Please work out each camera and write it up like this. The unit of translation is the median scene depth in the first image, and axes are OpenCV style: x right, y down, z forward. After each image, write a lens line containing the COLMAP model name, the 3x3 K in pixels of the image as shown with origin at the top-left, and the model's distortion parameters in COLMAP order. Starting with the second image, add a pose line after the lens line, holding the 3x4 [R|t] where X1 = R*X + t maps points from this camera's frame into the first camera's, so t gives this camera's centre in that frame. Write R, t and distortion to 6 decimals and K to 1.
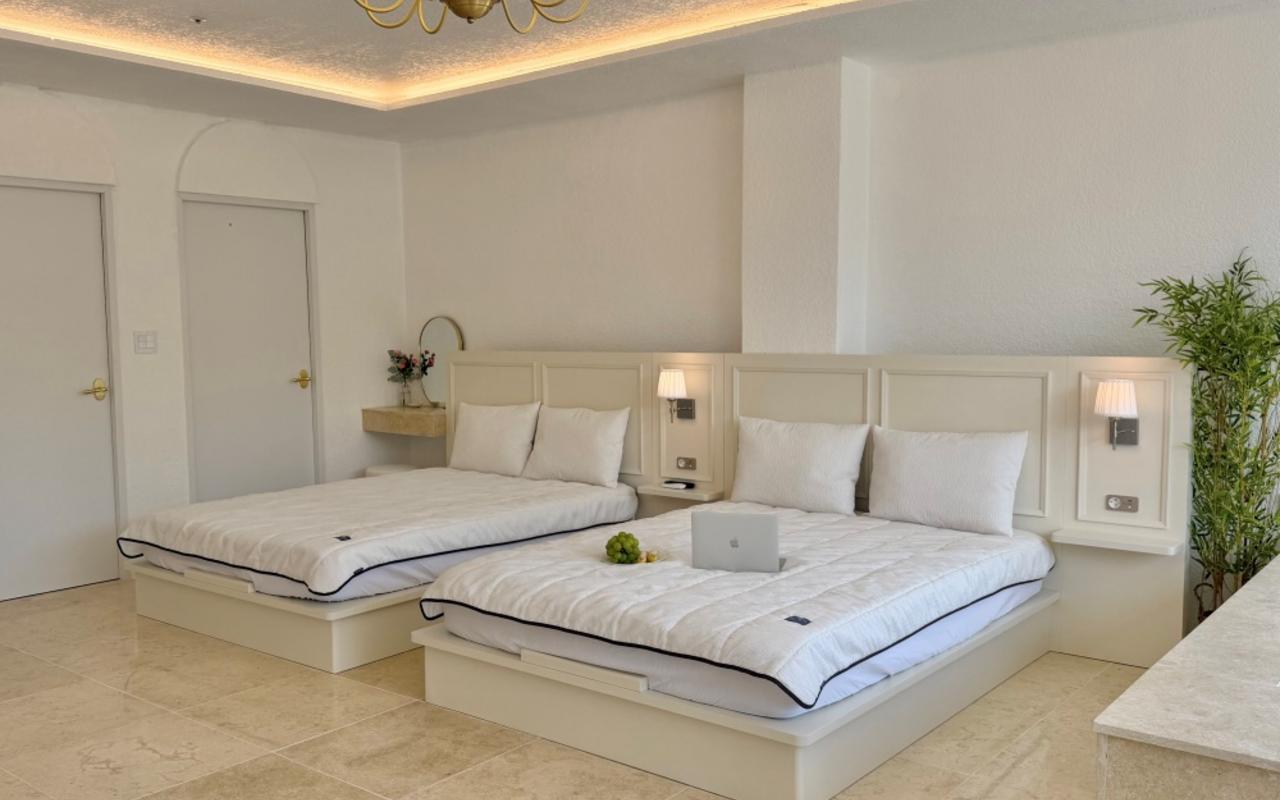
lens RADIAL K [[1140.0, 0, 637.8], [0, 1140.0, 400.4], [0, 0, 1]] dist [0.085045, -0.000757]
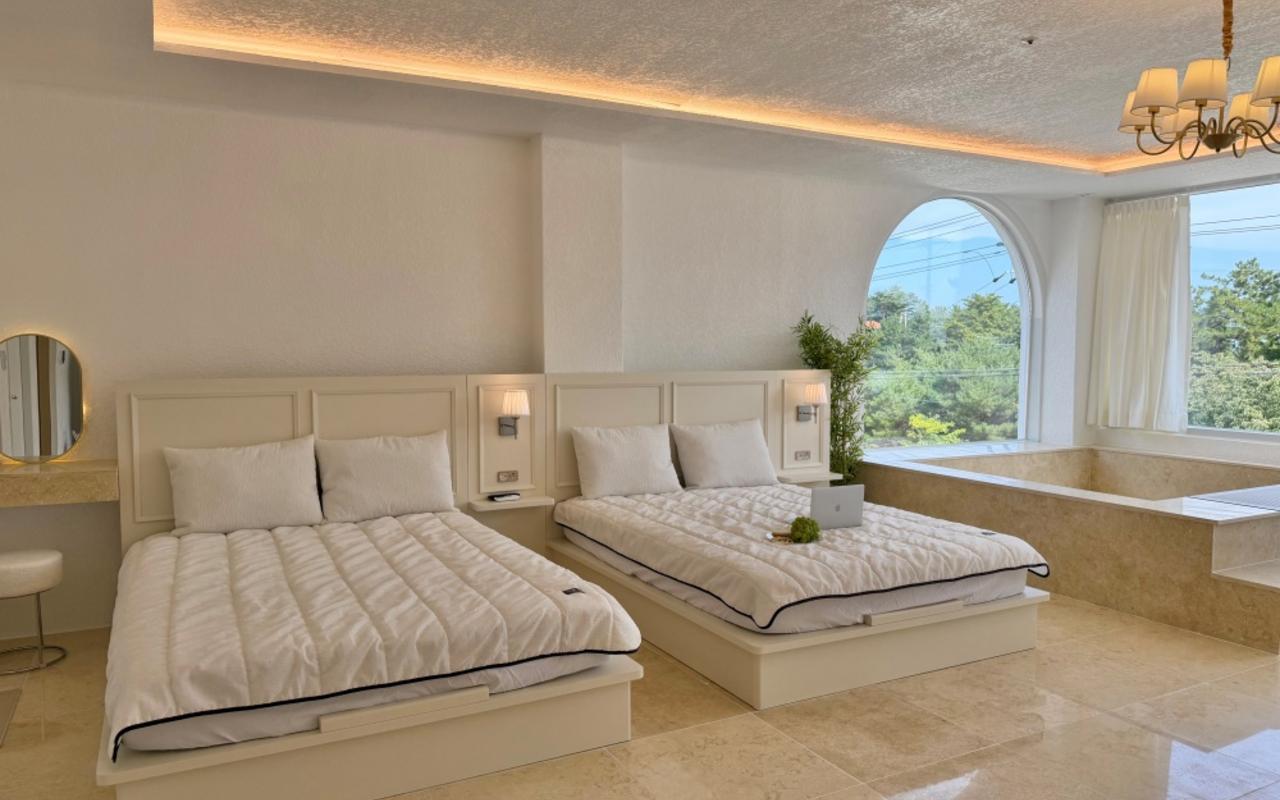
lens RADIAL K [[872.3, 0, 637.8], [0, 872.3, 398.0], [0, 0, 1]] dist [0.012803, 0.001314]
pose [[0.395069, -0.044515, 0.917572, -0.759762], [0.060085, 0.997939, 0.022544, -0.034441], [-0.916685, 0.046227, 0.396929, 0.628962]]
